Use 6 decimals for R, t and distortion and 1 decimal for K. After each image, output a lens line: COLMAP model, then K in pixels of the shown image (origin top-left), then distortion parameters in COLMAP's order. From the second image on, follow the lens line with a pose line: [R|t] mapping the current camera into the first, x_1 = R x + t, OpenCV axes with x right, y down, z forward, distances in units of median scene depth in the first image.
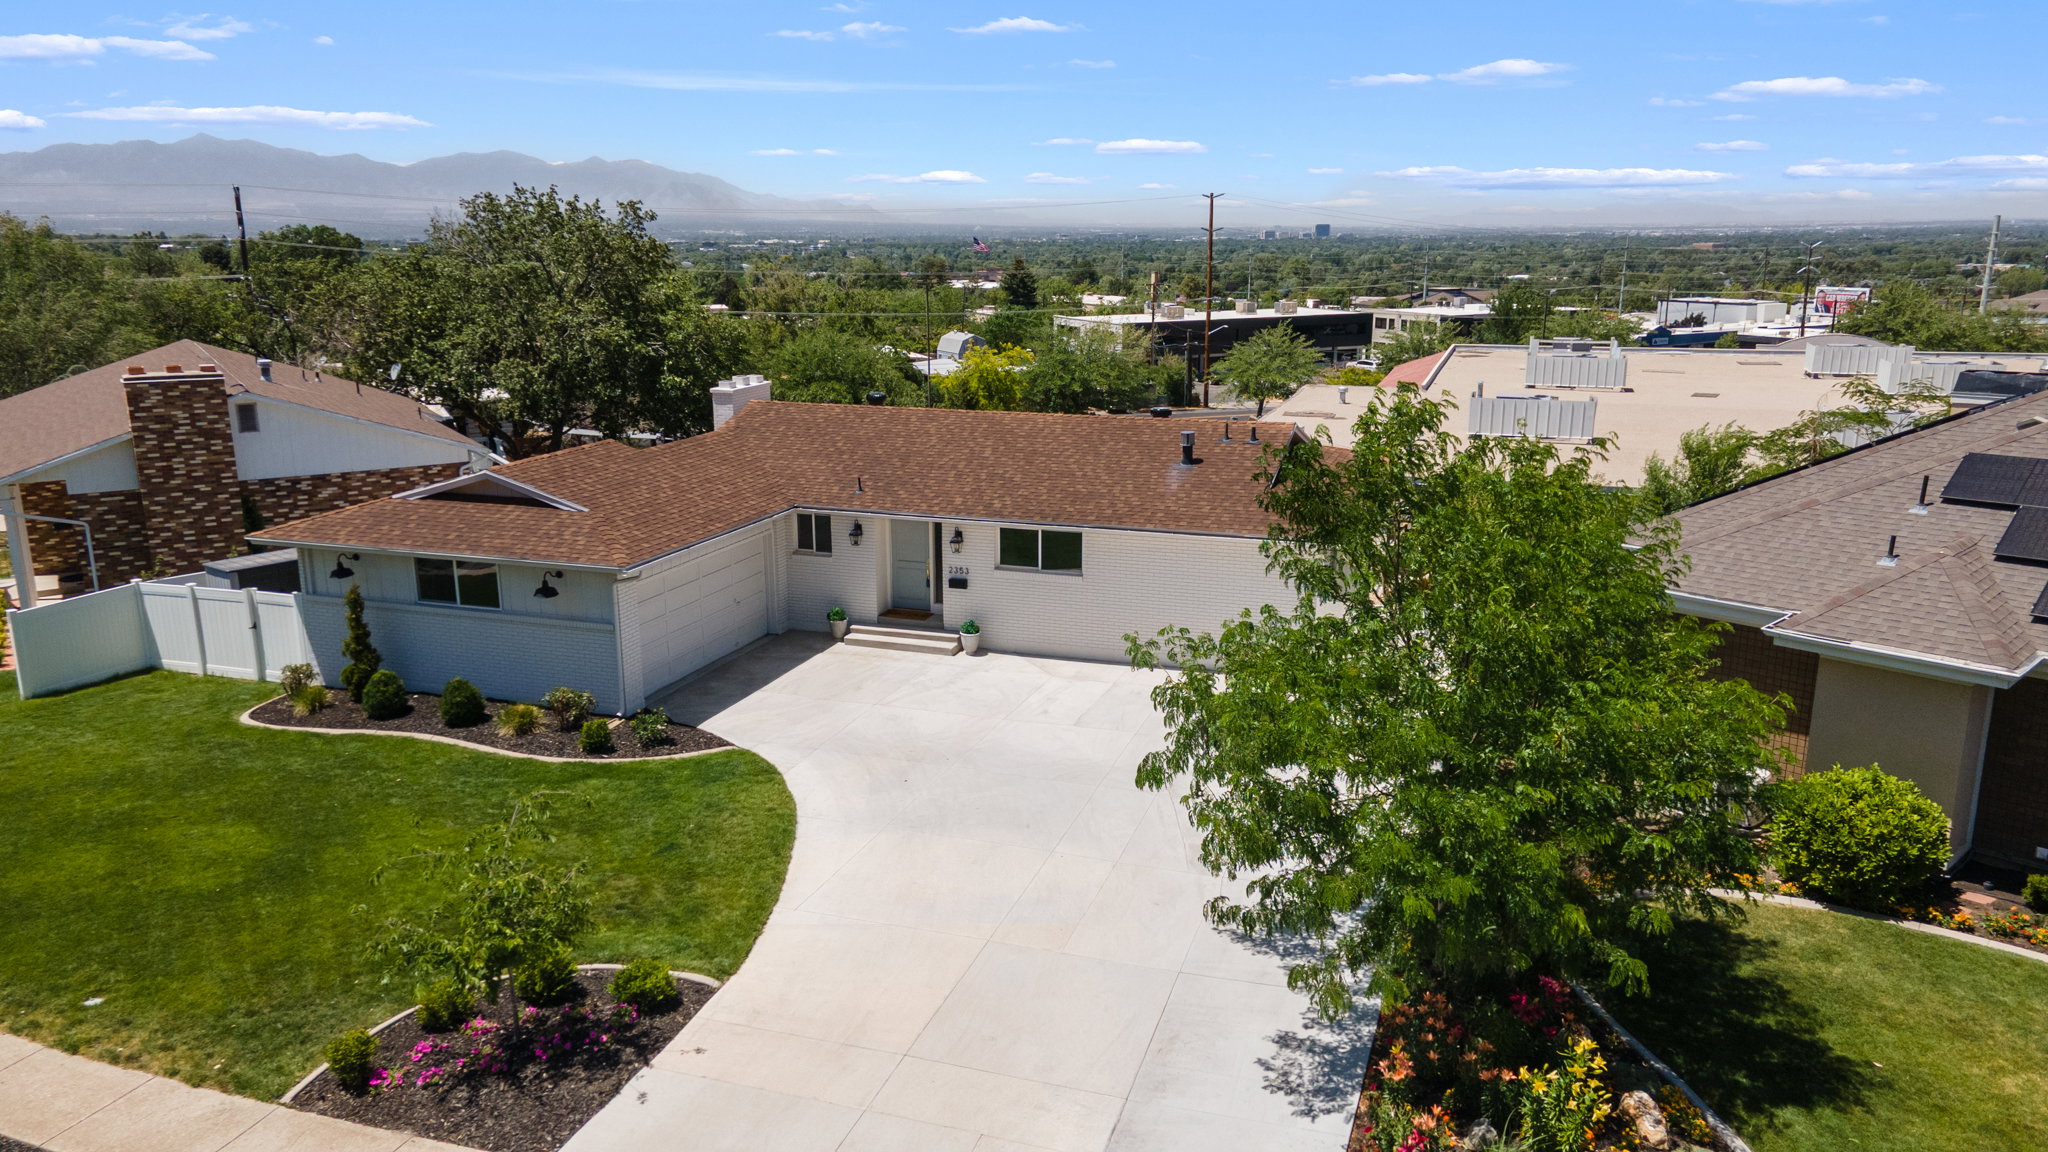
lens RADIAL K [[1466.3, 0, 1029.0], [0, 1466.3, 576.2], [0, 0, 1]] dist [-0.000033, 0.054355]
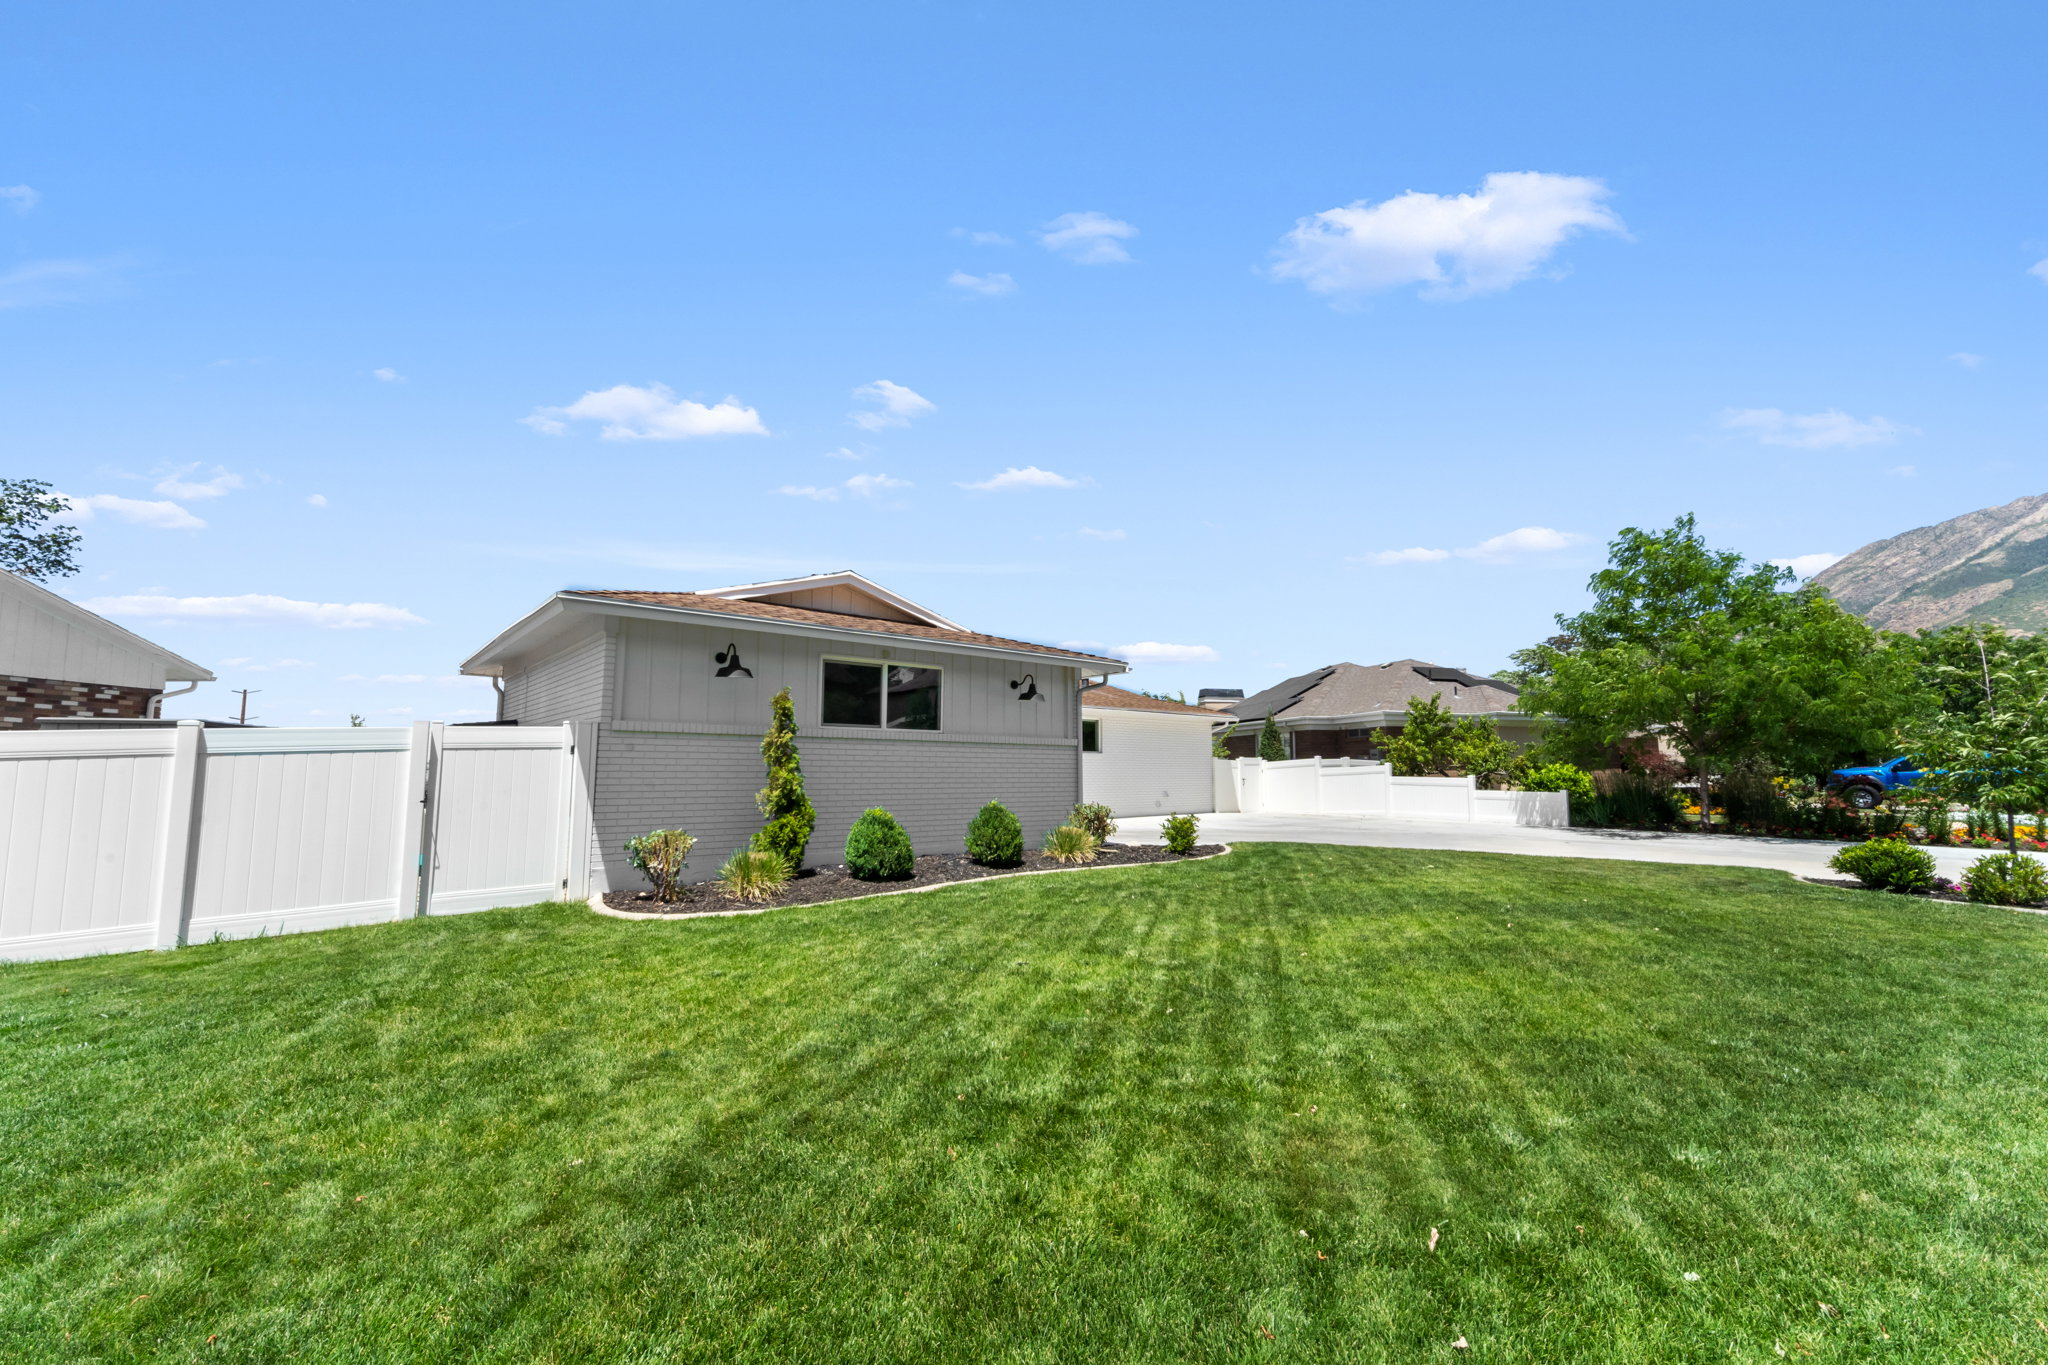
lens RADIAL K [[830.1, 0, 1020.3], [0, 830.1, 680.3], [0, 0, 1]] dist [0.002914, -0.000114]
pose [[0.516830, 0.099689, 0.850264, -0.587207], [0.197305, 0.952588, -0.231617, 0.087541], [-0.833041, 0.287468, 0.472657, 0.616319]]
